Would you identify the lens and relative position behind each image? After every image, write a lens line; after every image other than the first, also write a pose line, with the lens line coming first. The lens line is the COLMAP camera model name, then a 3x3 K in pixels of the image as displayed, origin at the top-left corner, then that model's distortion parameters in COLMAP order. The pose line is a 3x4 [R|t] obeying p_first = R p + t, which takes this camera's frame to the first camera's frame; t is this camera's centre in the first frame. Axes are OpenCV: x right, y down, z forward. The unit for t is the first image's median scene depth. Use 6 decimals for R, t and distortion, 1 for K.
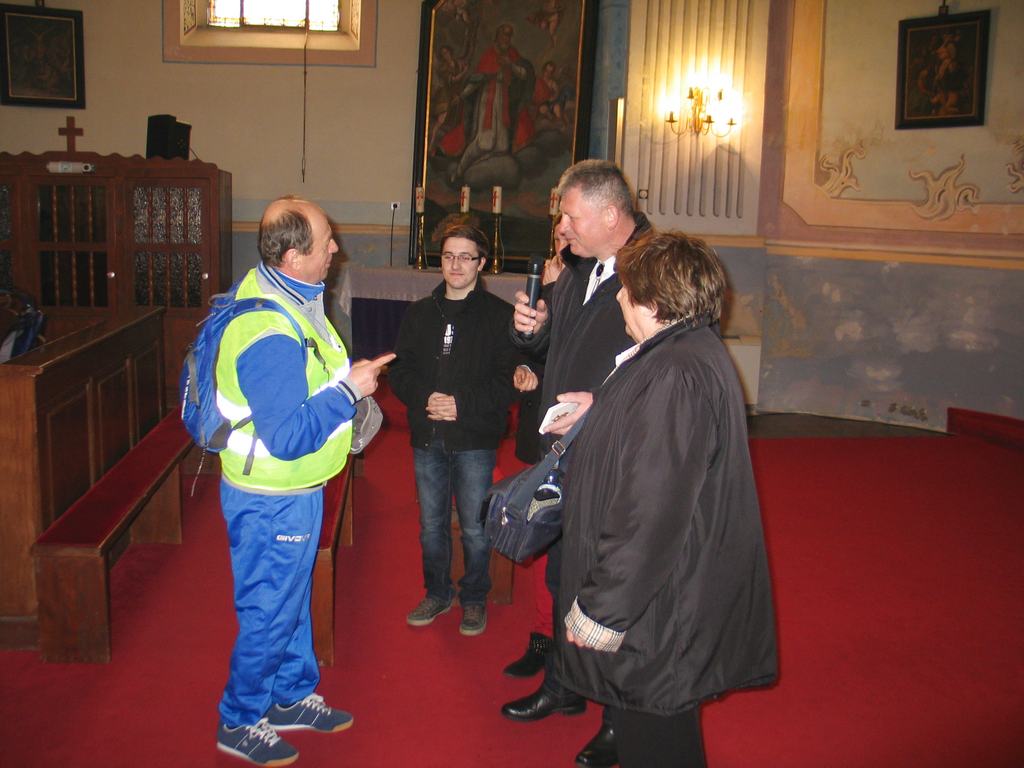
lens RADIAL K [[1049.7, 0, 512.0], [0, 1049.7, 384.0], [0, 0, 1]] dist [-0.163138, 0.219033]
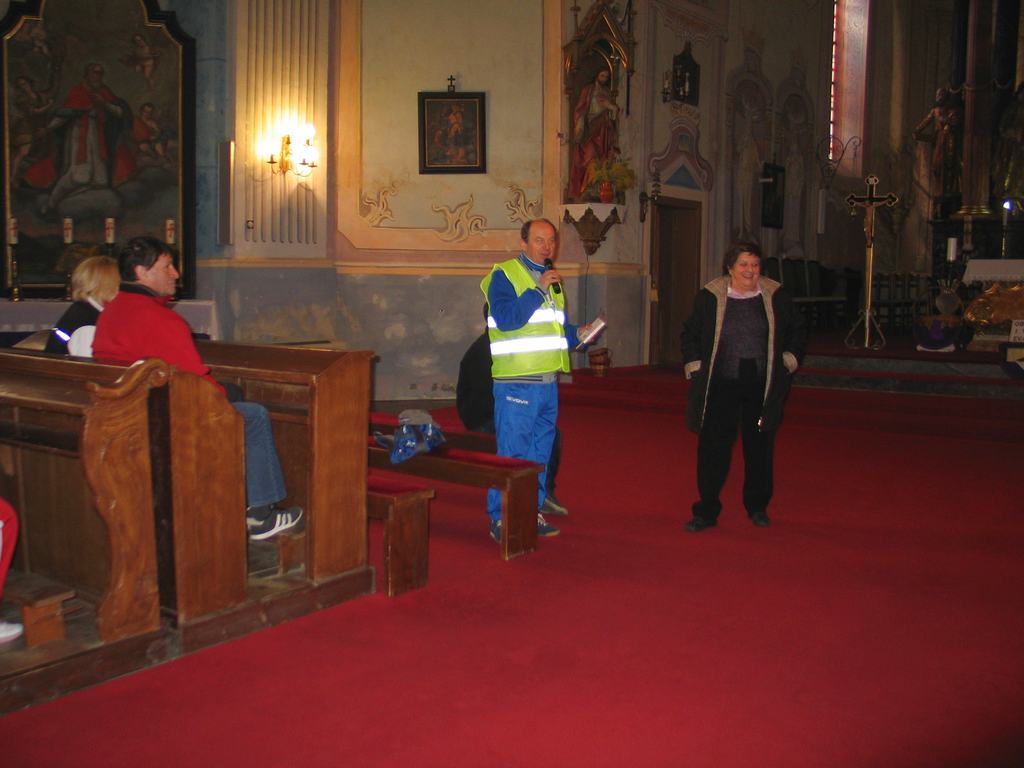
lens RADIAL K [[1049.7, 0, 512.0], [0, 1049.7, 384.0], [0, 0, 1]] dist [-0.163138, 0.219033]
pose [[0.705597, -0.098091, 0.701792, -0.478560], [0.122505, 0.992346, 0.015534, 0.010592], [-0.697944, 0.075012, 0.712213, -0.008150]]
